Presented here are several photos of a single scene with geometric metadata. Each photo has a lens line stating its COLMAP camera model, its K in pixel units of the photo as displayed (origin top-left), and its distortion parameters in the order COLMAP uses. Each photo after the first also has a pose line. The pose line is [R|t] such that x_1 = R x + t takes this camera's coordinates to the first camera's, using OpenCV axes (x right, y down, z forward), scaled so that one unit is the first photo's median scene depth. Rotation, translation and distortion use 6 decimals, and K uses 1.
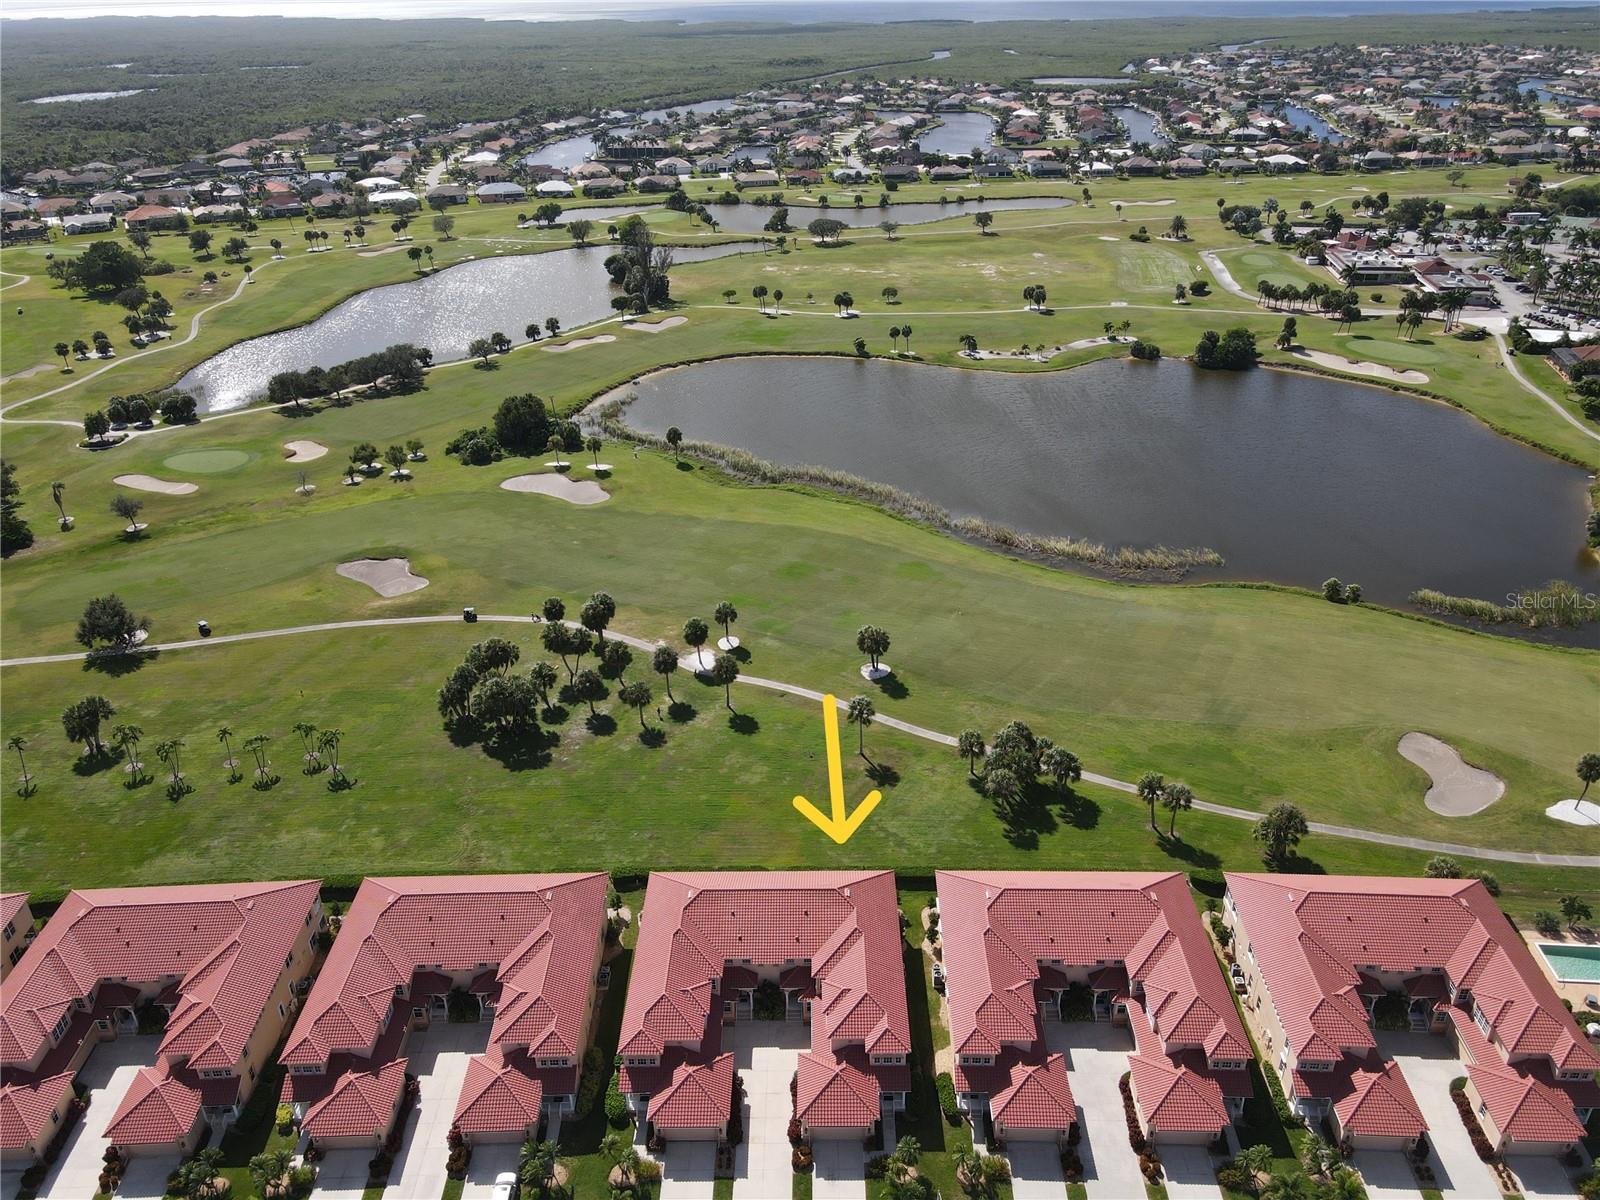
lens RADIAL K [[1183.7, 0, 809.2], [0, 1183.7, 575.9], [0, 0, 1]] dist [-0.006986, 0.028674]
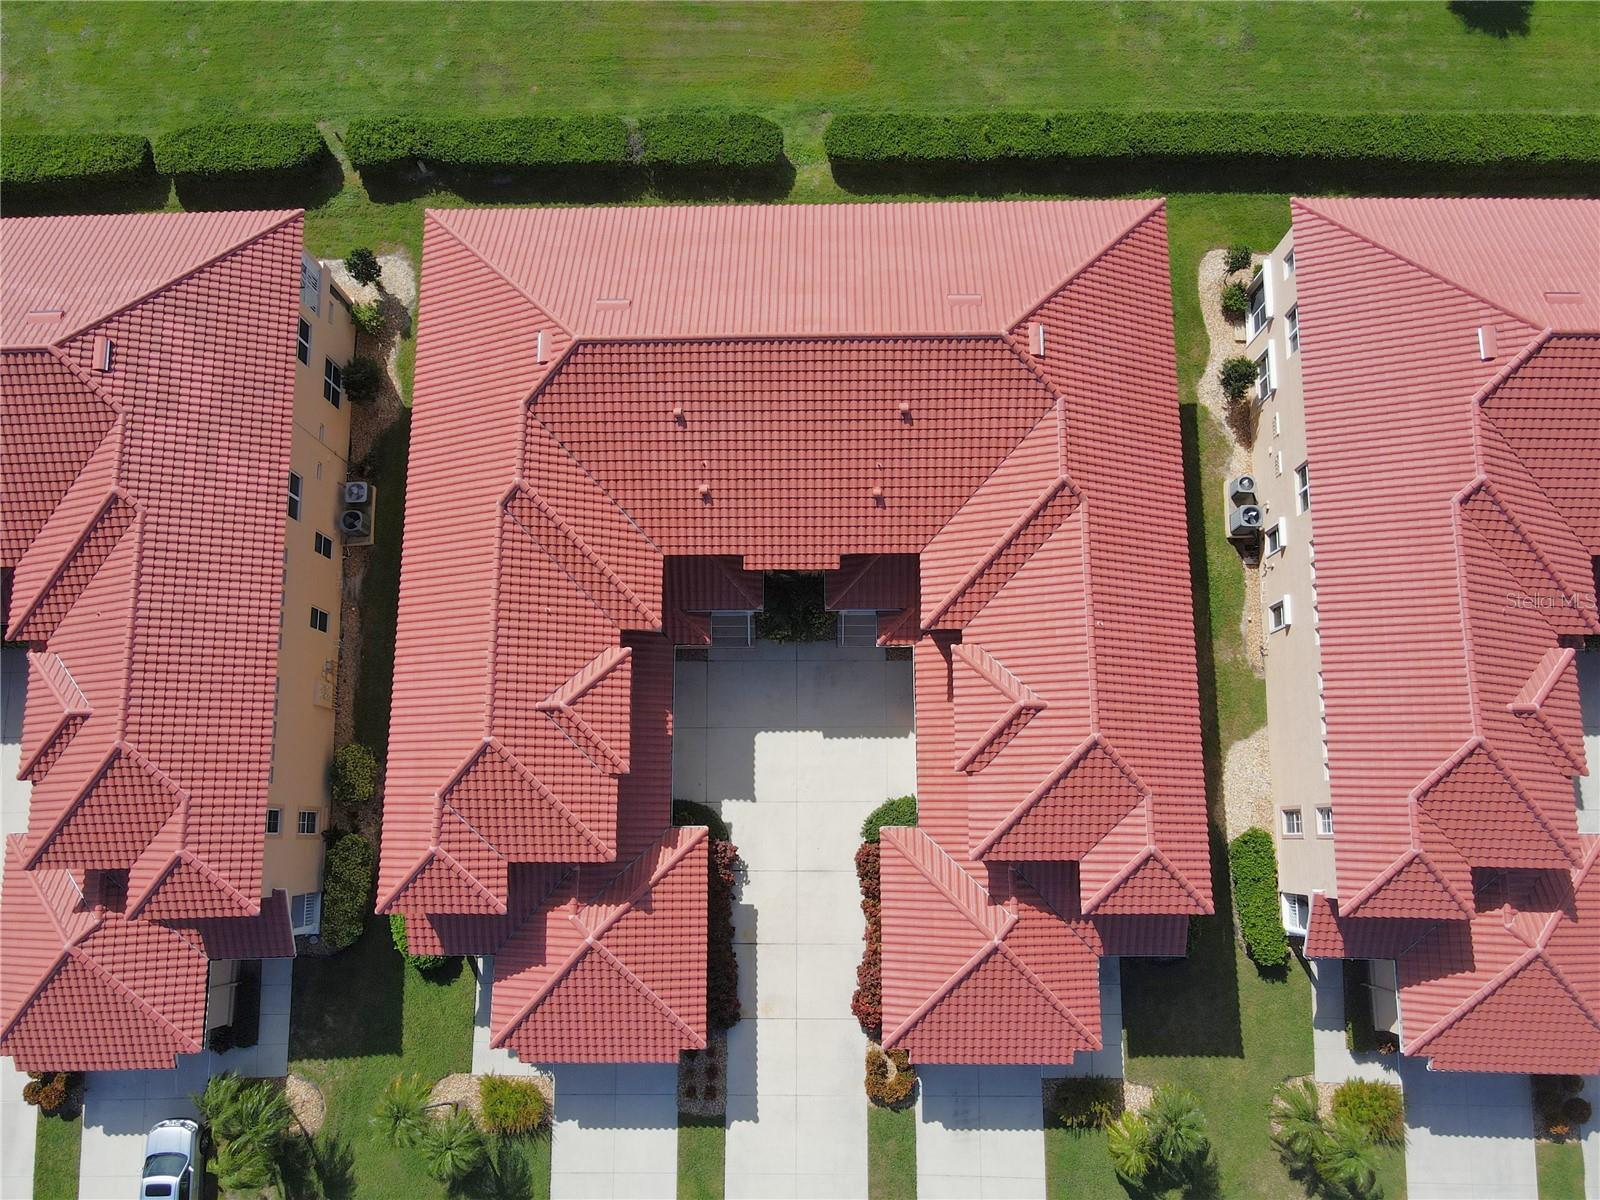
lens RADIAL K [[1183.7, 0, 797.8], [0, 1183.7, 607.1], [0, 0, 1]] dist [-0.006986, 0.028674]
pose [[0.999924, -0.001758, -0.012167, -0.031107], [0.010693, 0.612759, 0.790198, 0.067827], [0.006067, -0.790268, 0.612731, 0.838986]]
